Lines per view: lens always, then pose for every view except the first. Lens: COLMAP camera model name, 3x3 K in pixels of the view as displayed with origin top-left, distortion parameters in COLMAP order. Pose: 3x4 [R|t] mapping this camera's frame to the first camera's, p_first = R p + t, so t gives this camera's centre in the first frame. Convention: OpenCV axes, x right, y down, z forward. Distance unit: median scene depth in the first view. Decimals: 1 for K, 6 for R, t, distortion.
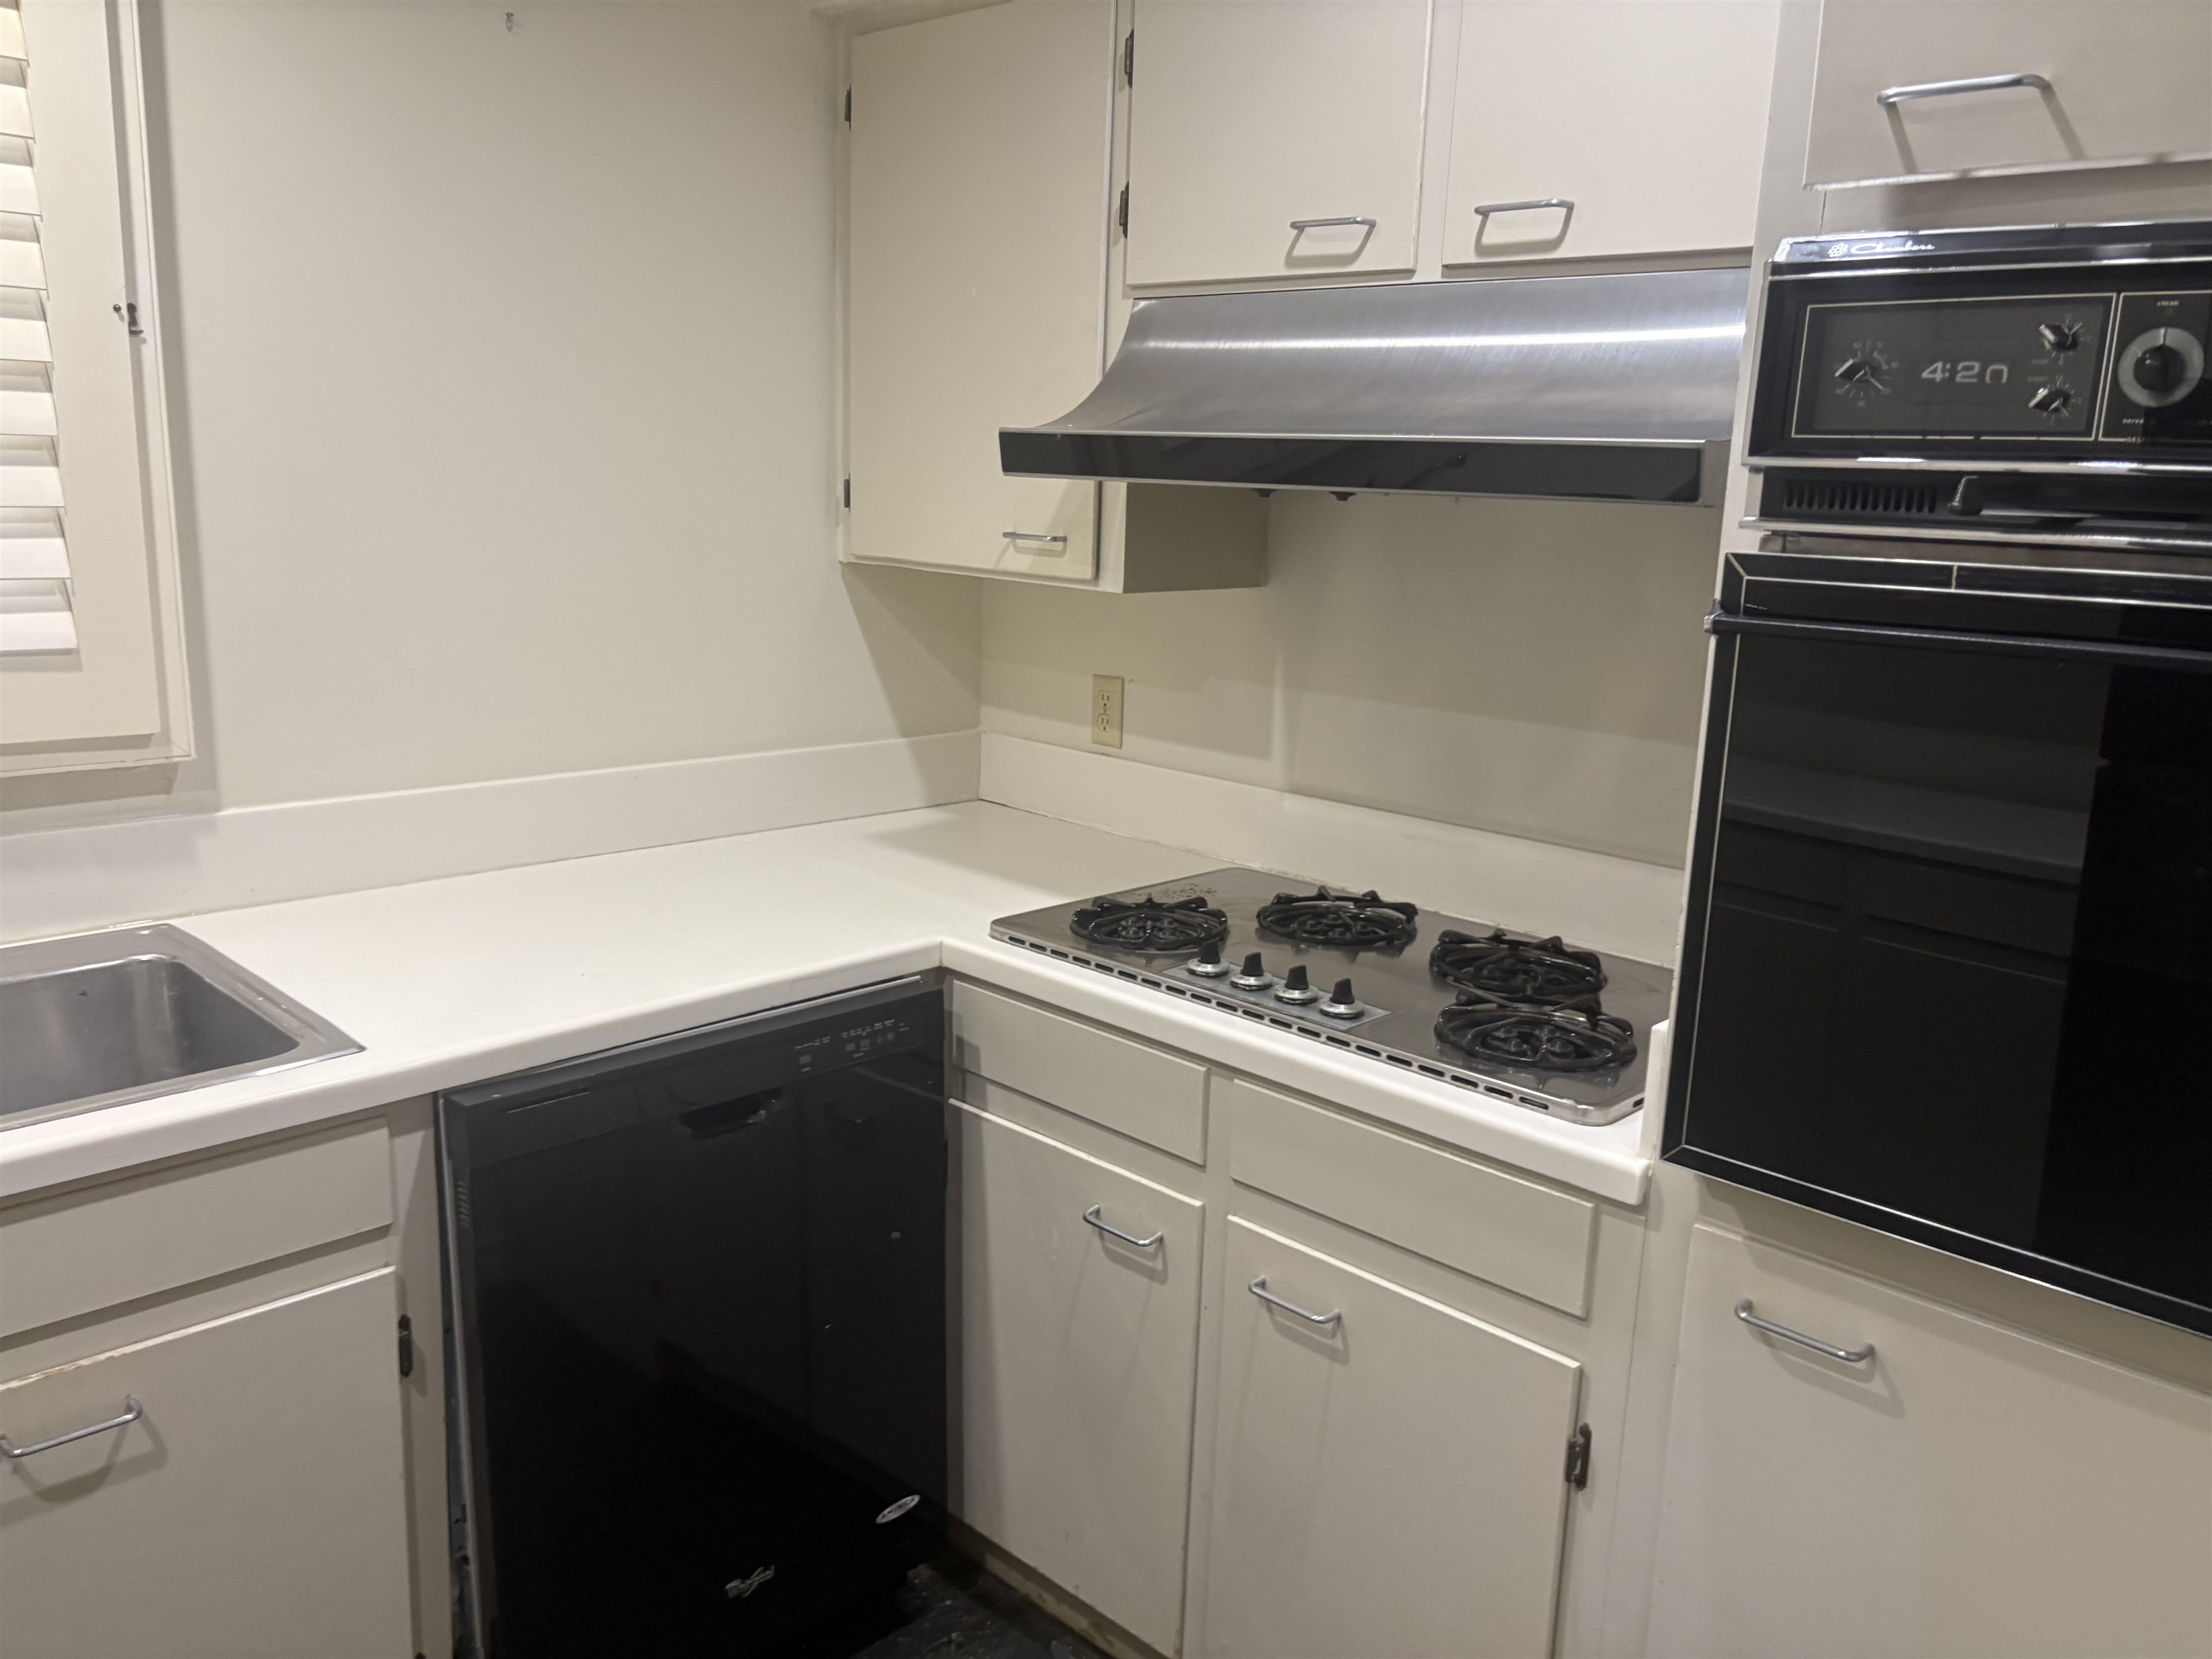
lens RADIAL K [[1681.1, 0, 1105.4], [0, 1681.1, 829.2], [0, 0, 1]] dist [0.033819, -0.045662]
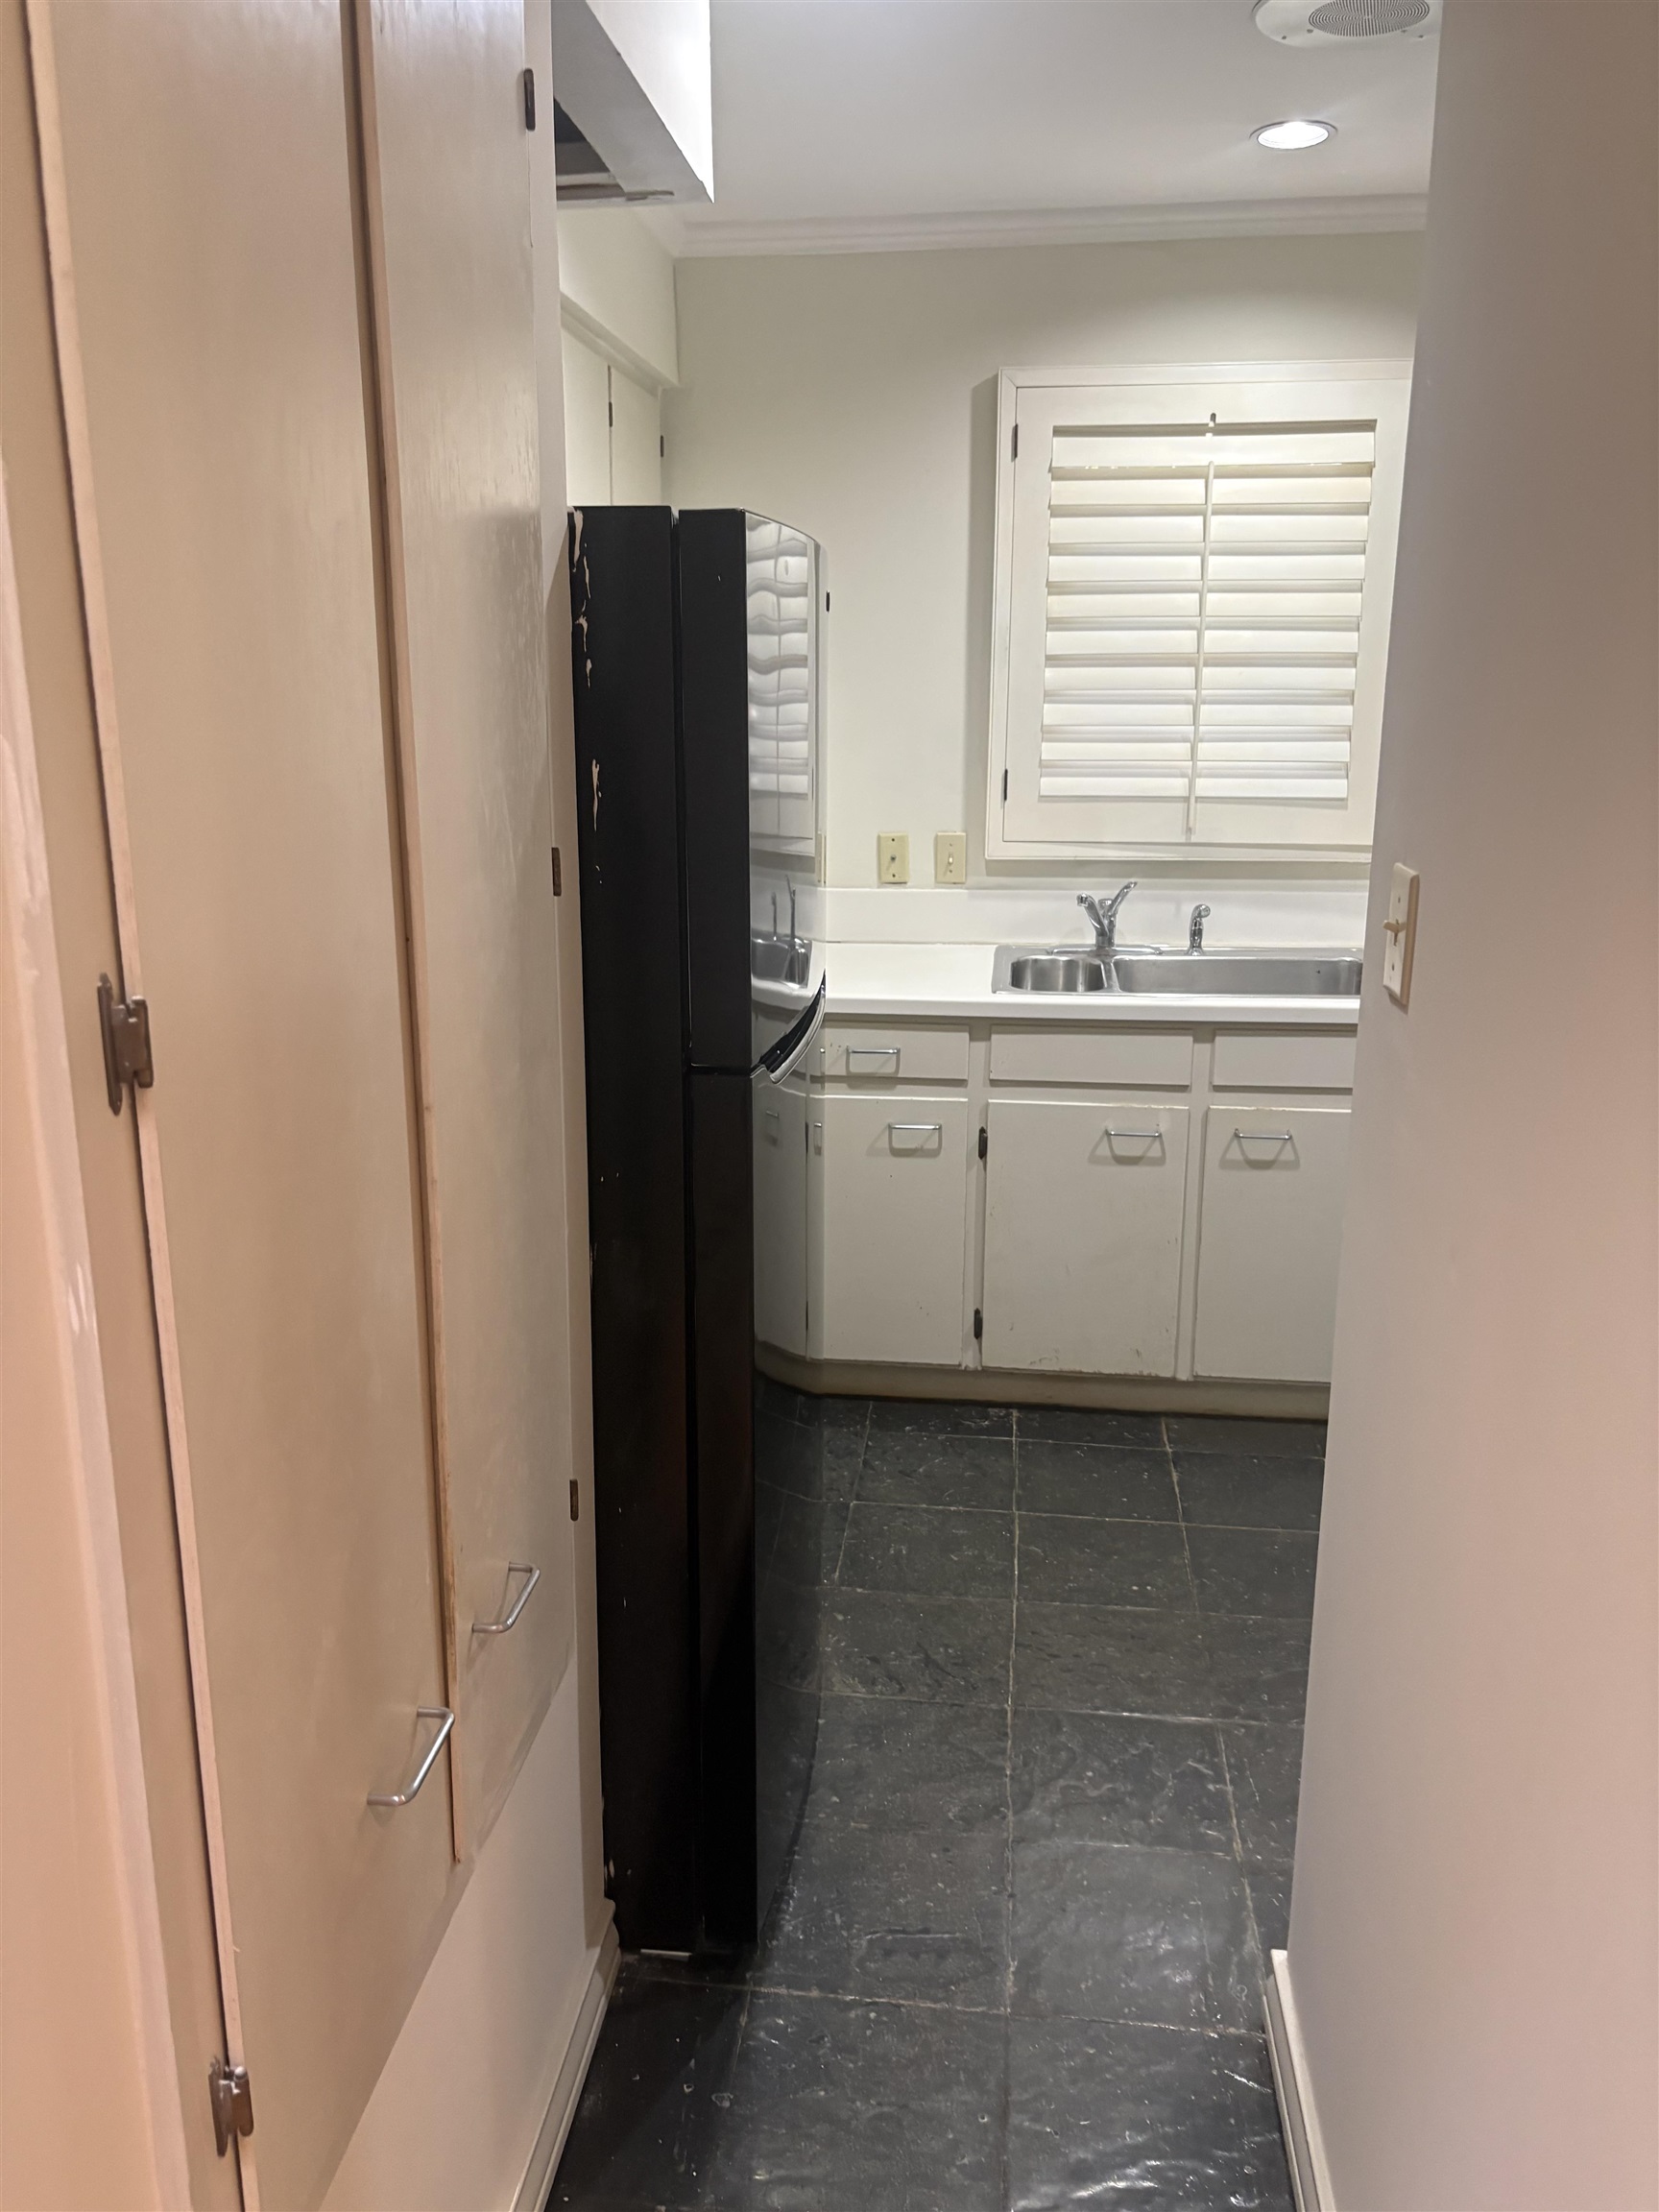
lens RADIAL K [[1681.1, 0, 828.0], [0, 1681.1, 1105.3], [0, 0, 1]] dist [0.033819, -0.045662]
pose [[0.603863, 0.160475, -0.780767, 0.648287], [-0.148846, 0.984997, 0.087330, 0.171763], [0.783067, 0.063479, 0.618689, -0.697444]]
